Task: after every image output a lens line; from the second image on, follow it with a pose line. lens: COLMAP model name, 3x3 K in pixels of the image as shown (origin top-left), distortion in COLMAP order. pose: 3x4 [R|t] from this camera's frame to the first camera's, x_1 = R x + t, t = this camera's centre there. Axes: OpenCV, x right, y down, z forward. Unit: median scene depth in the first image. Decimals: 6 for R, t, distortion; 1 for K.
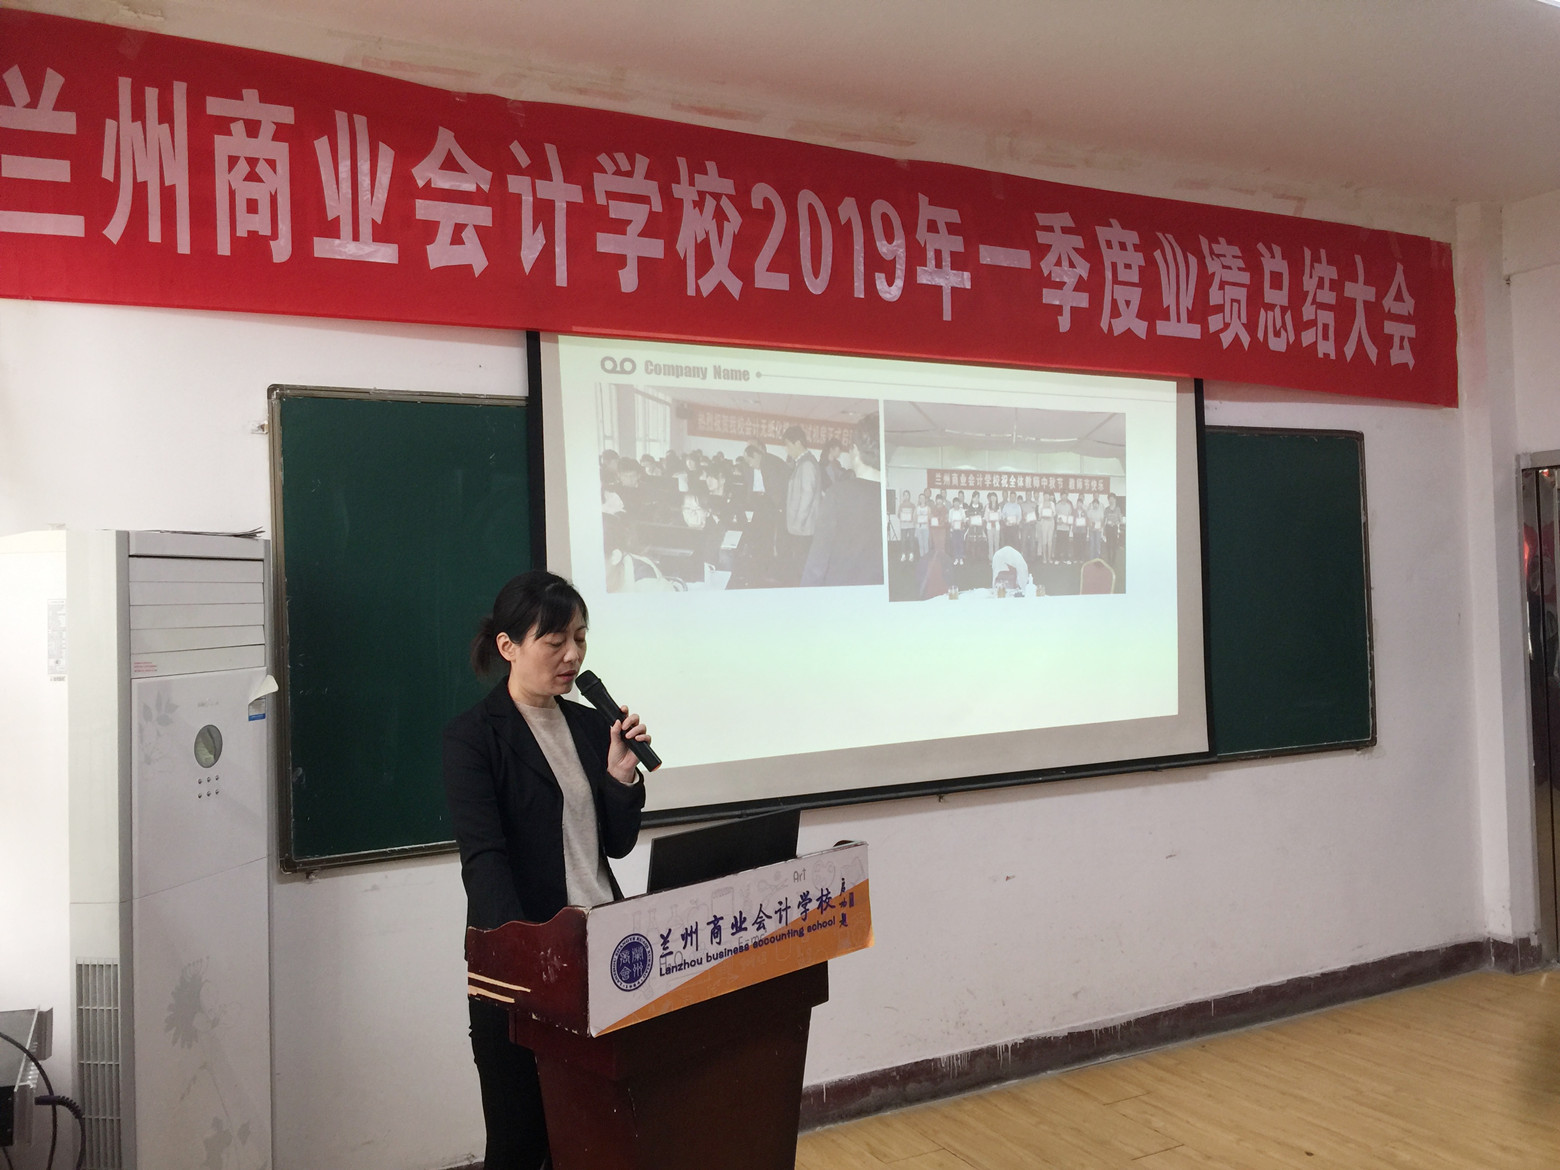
lens RADIAL K [[1337.5, 0, 784.2], [0, 1337.5, 590.3], [0, 0, 1]] dist [0.046969, -0.077406]
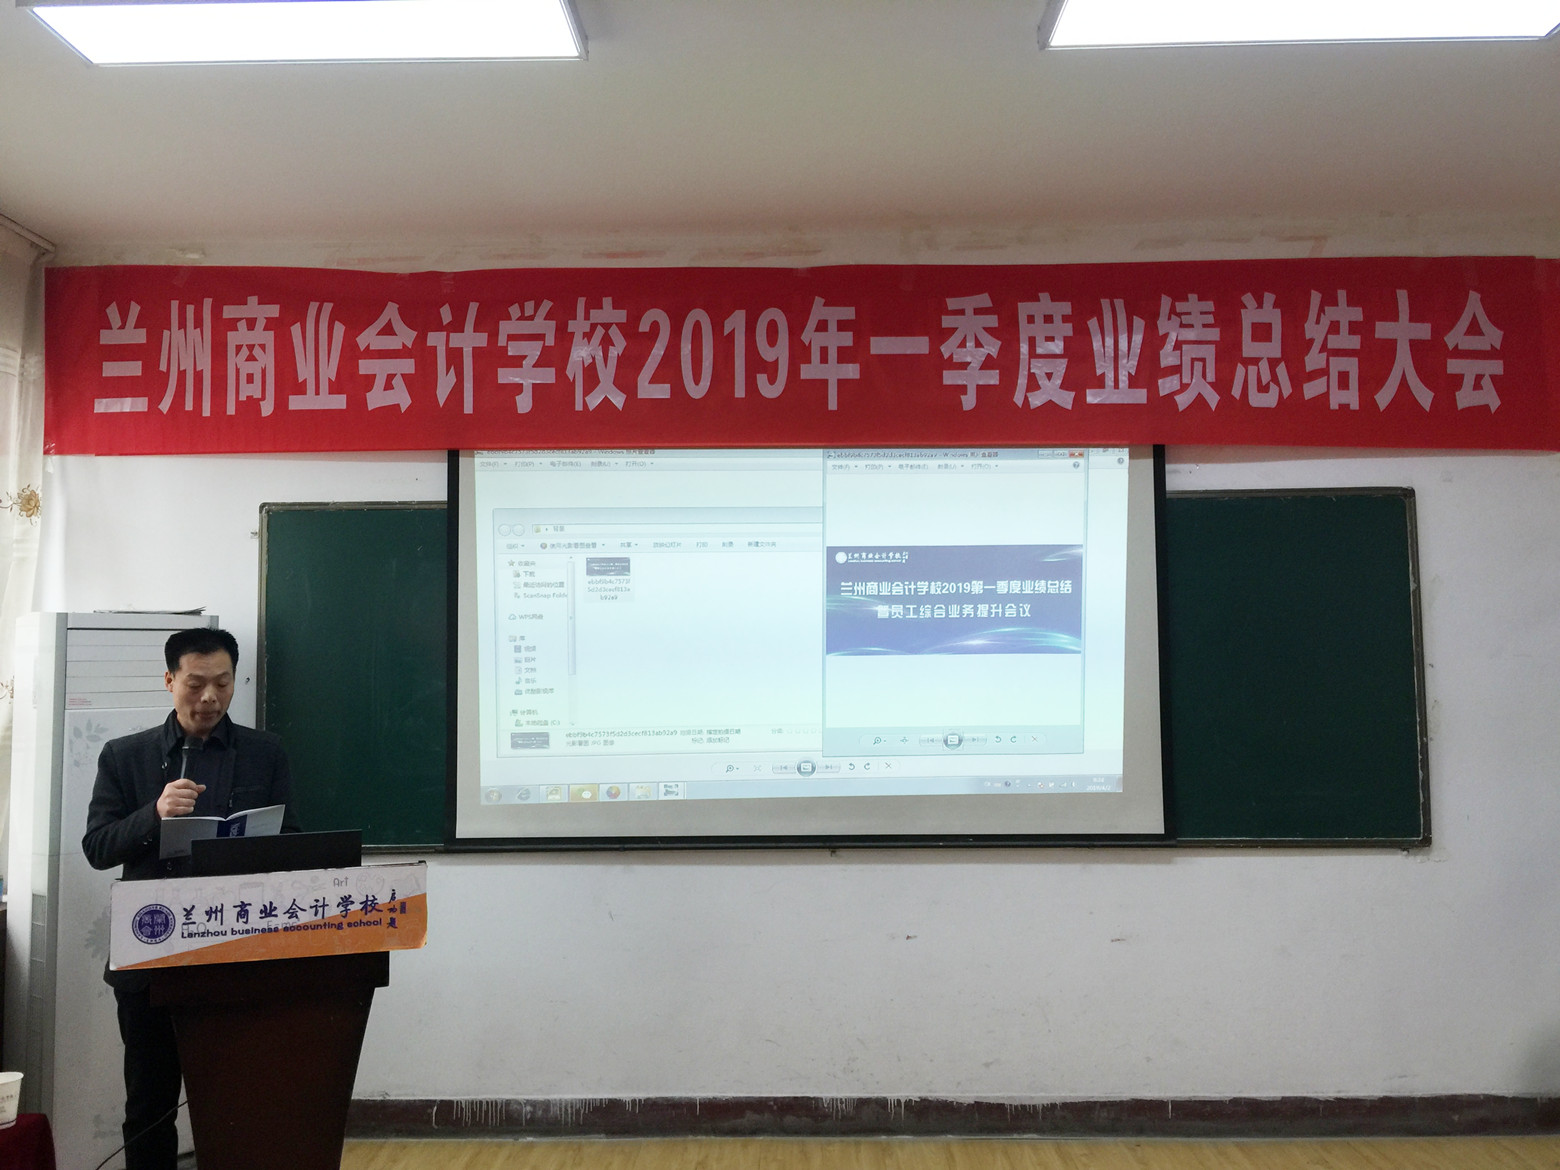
lens RADIAL K [[1337.5, 0, 777.6], [0, 1337.5, 582.6], [0, 0, 1]] dist [0.046969, -0.077406]
pose [[0.872773, -0.006291, -0.488086, 0.611739], [-0.013909, 0.999190, -0.037751, -0.019908], [0.487928, 0.039737, 0.871979, 0.036831]]
